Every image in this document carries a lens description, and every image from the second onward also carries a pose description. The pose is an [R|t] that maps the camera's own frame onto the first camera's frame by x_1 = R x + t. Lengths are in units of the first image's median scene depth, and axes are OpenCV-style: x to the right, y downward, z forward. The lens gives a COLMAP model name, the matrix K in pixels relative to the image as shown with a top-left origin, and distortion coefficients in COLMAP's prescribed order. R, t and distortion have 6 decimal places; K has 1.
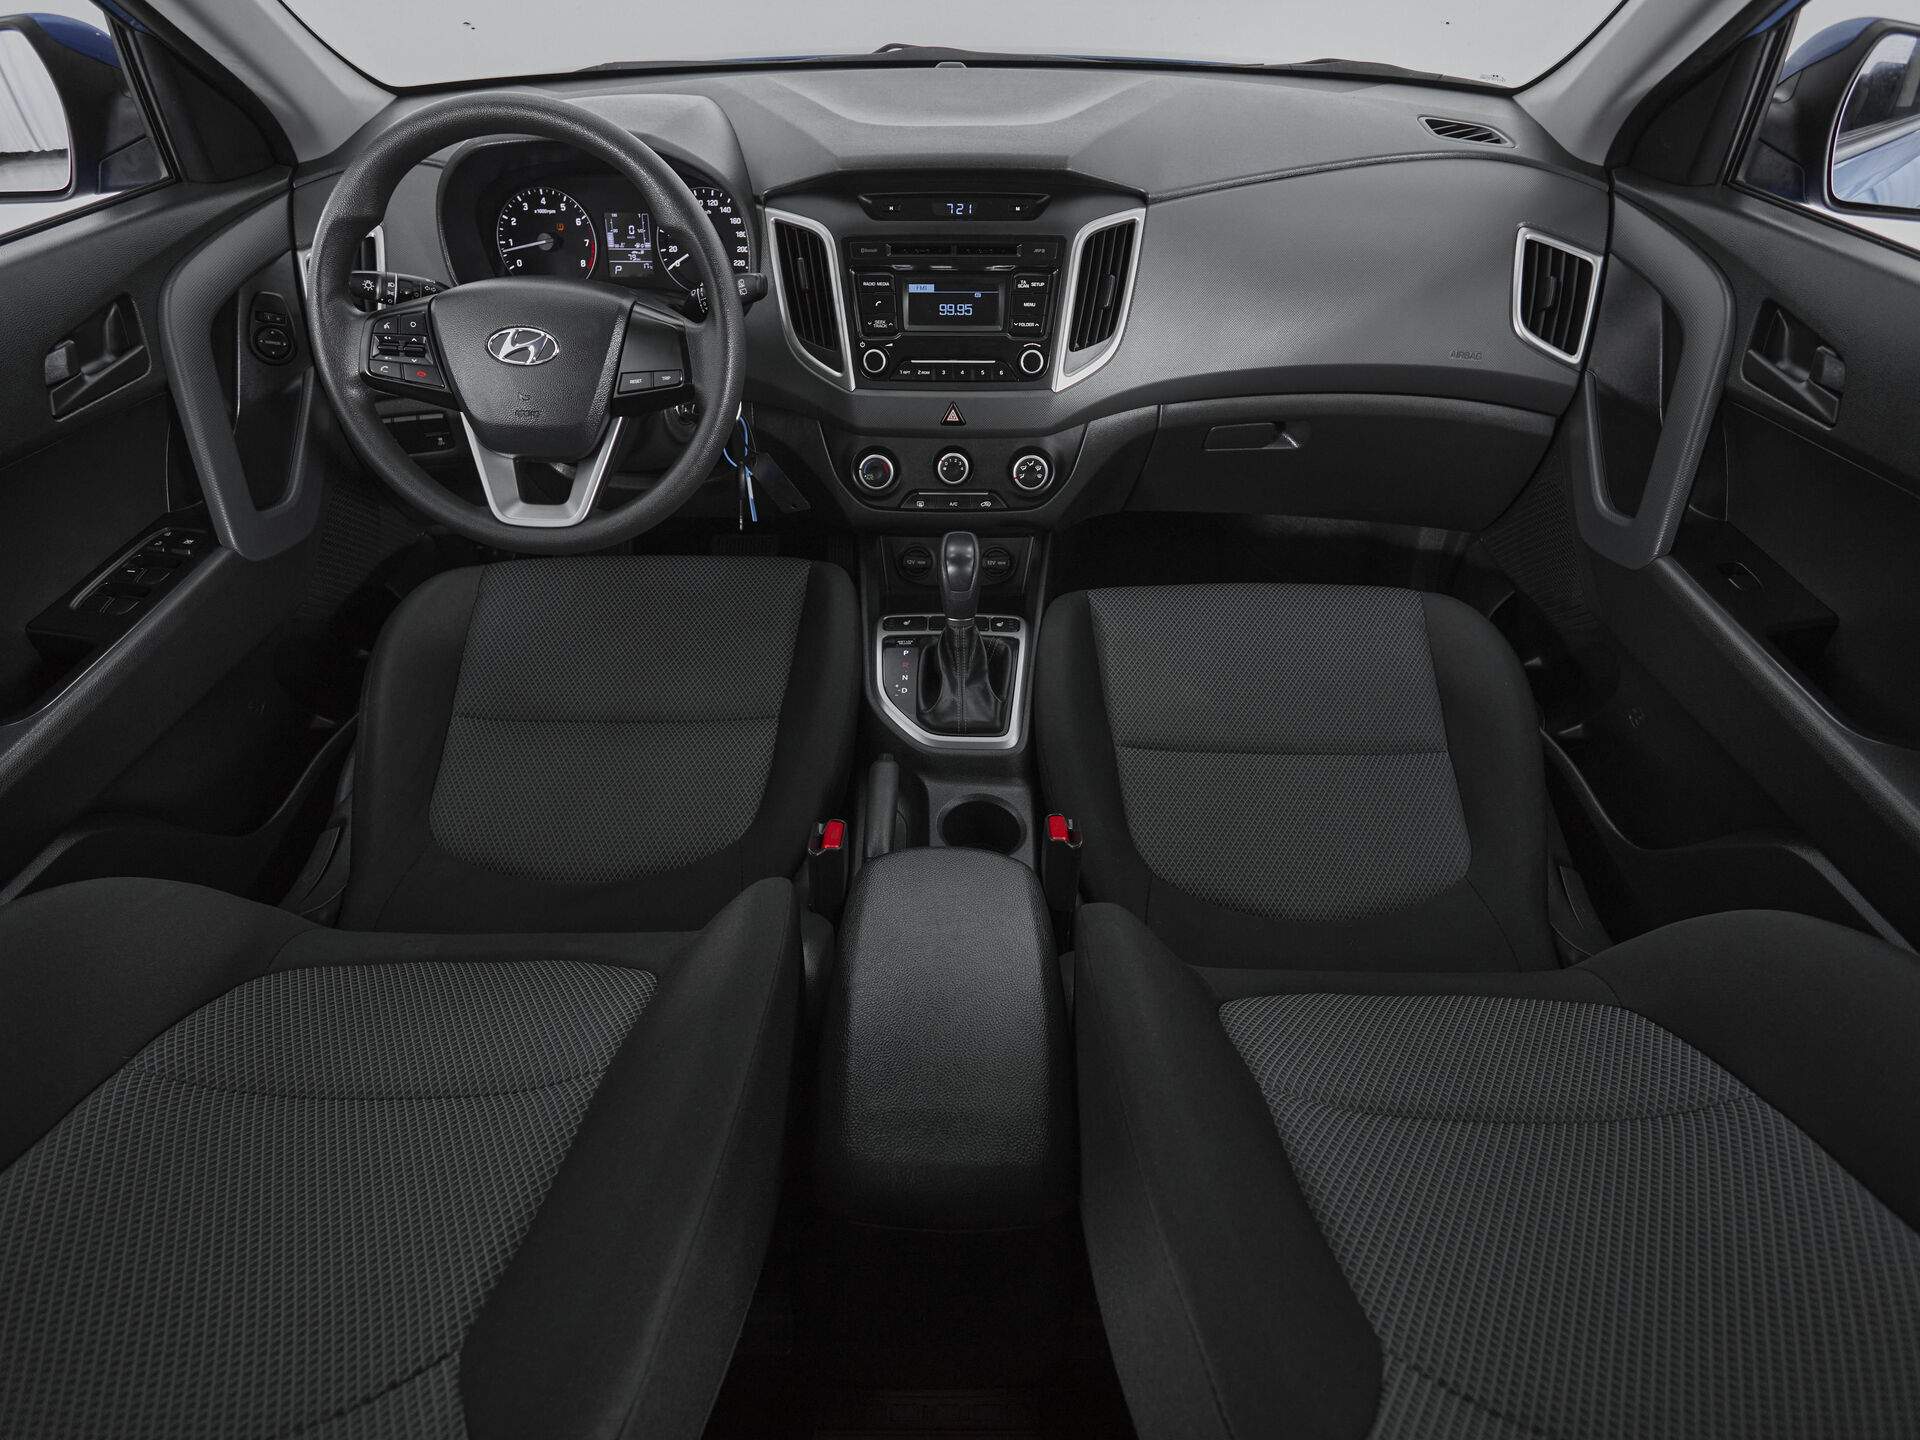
lens RADIAL K [[1024.7, 0, 960.0], [0, 1024.7, 720.0], [0, 0, 1]] dist [-0.001992, -0.000041]
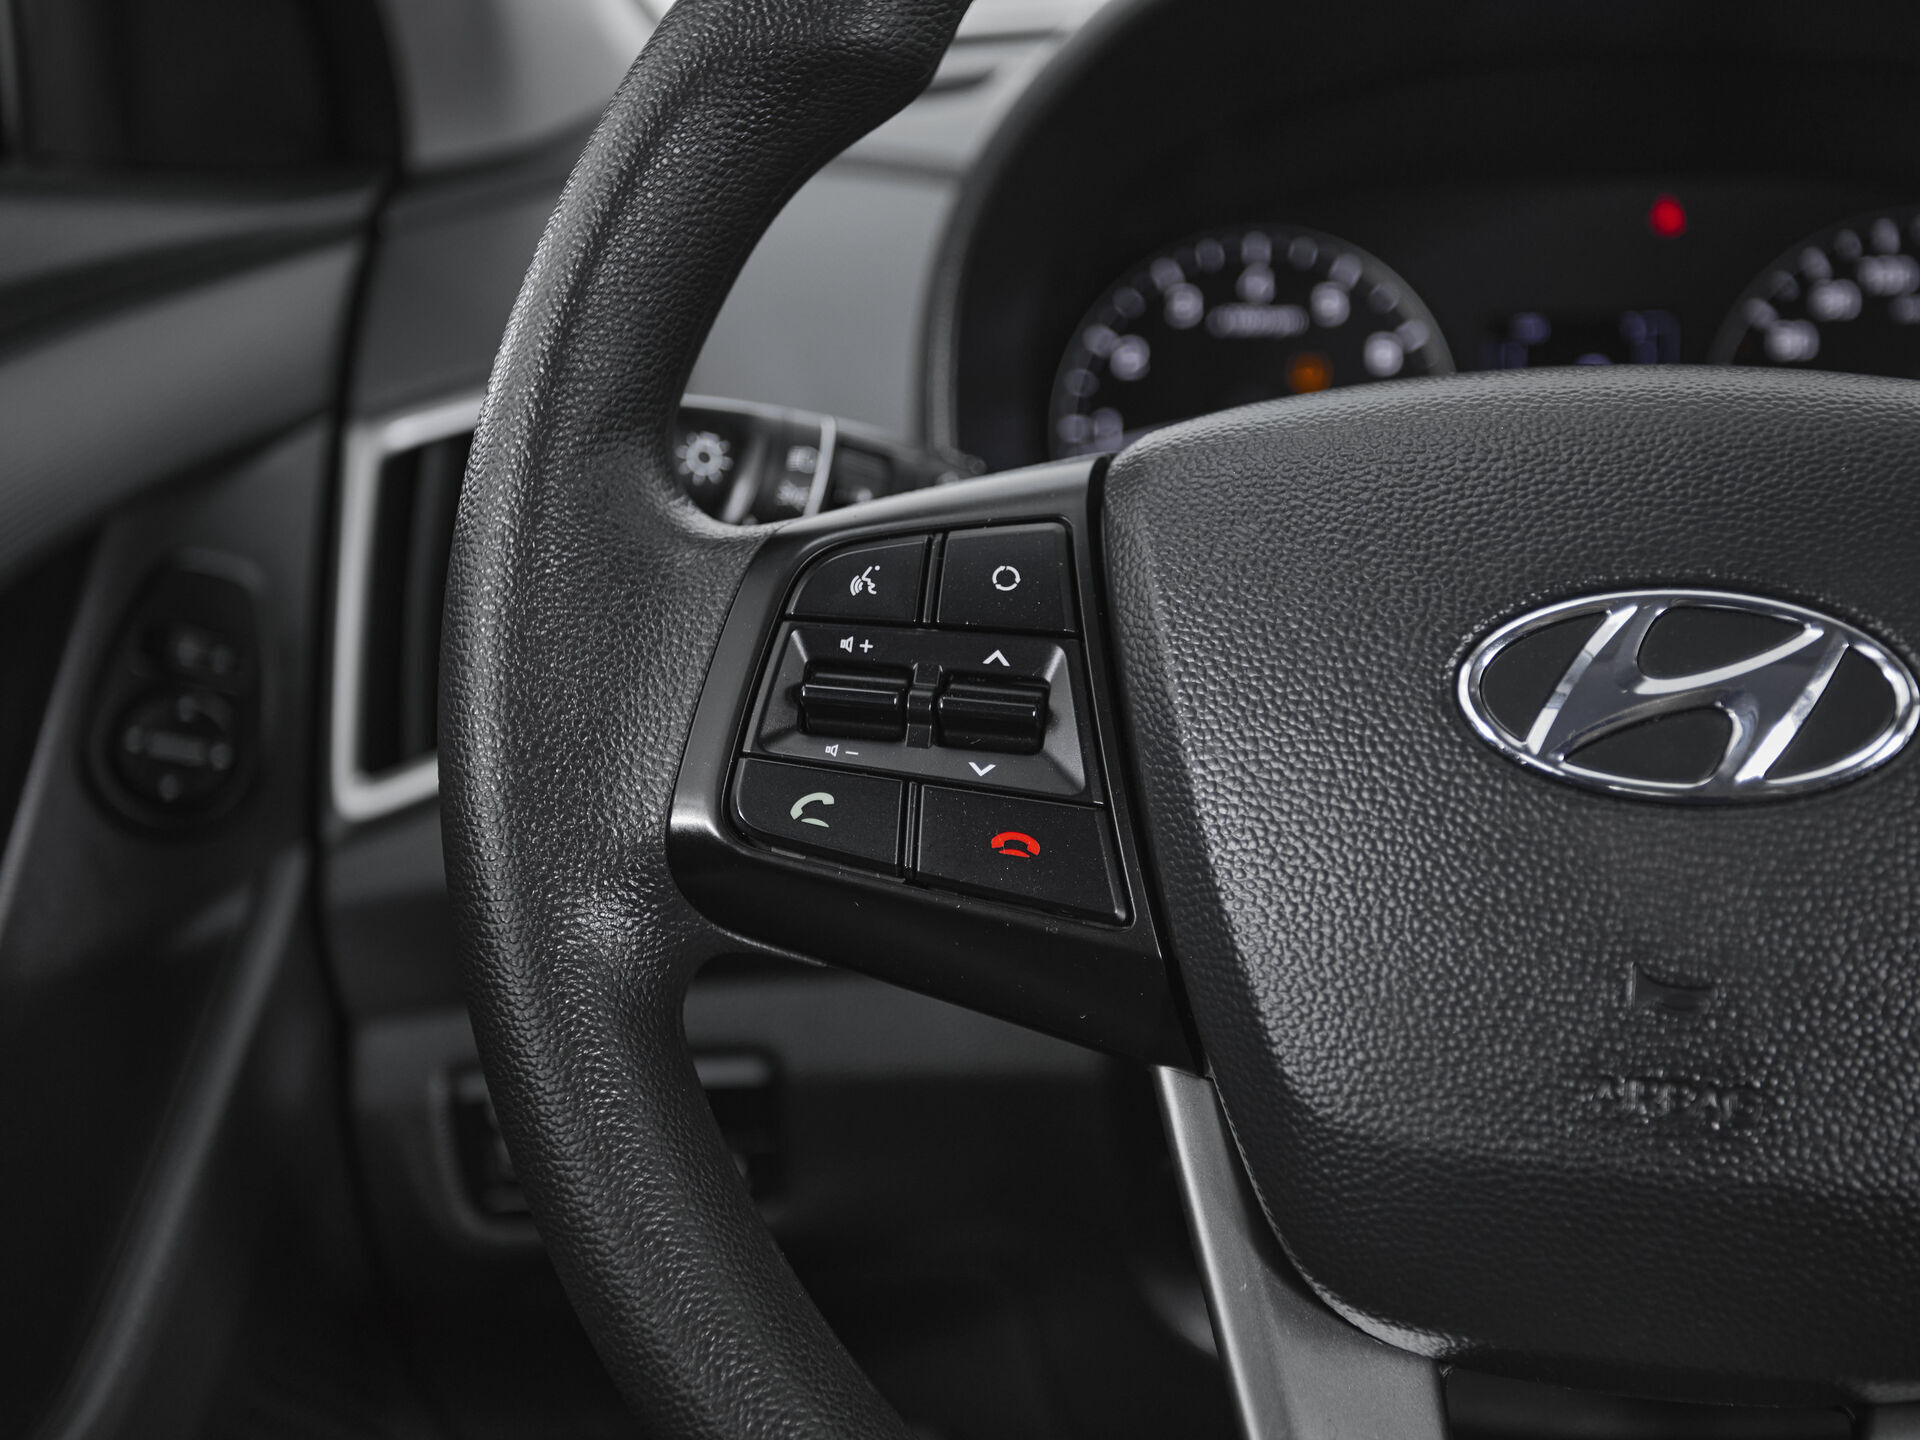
lens RADIAL K [[2309.0, 0, 996.8], [0, 2309.0, 716.5], [0, 0, 1]] dist [0.020785, 0.033561]
pose [[0.983293, 0.011822, -0.181648, -0.390163], [-0.088895, 0.901994, -0.422499, -0.166205], [0.158850, 0.431587, 0.887975, 0.554219]]
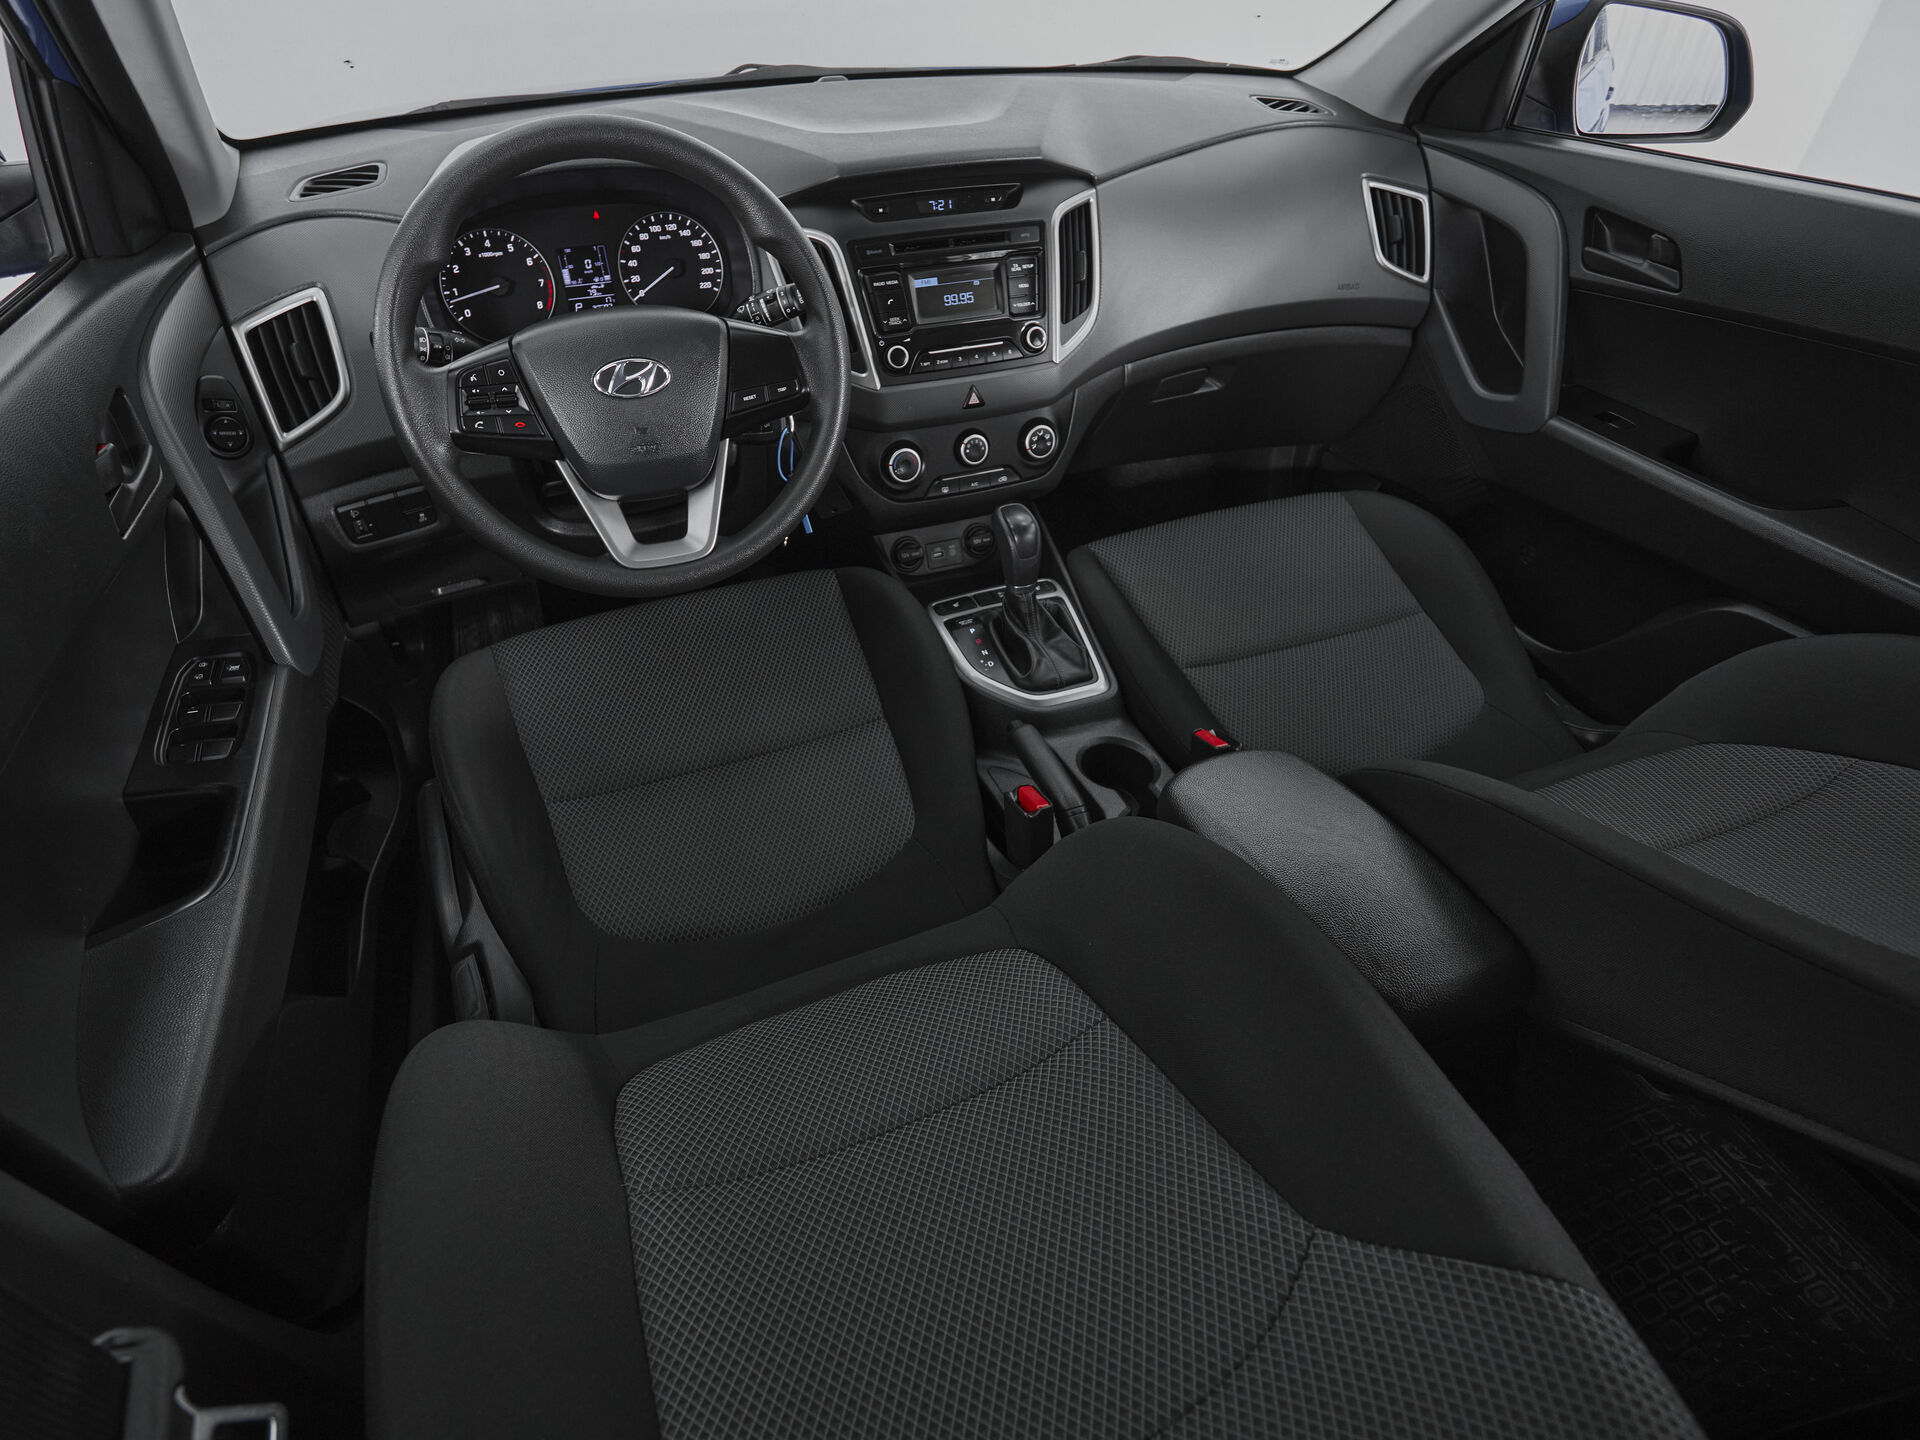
lens RADIAL K [[1028.3, 0, 926.5], [0, 1028.3, 716.7], [0, 0, 1]] dist [-0.001474, -0.000134]
pose [[0.927733, -0.237150, 0.288222, -0.437098], [0.245532, 0.969361, 0.007272, -0.000604], [-0.281116, 0.064021, 0.957536, 0.026043]]
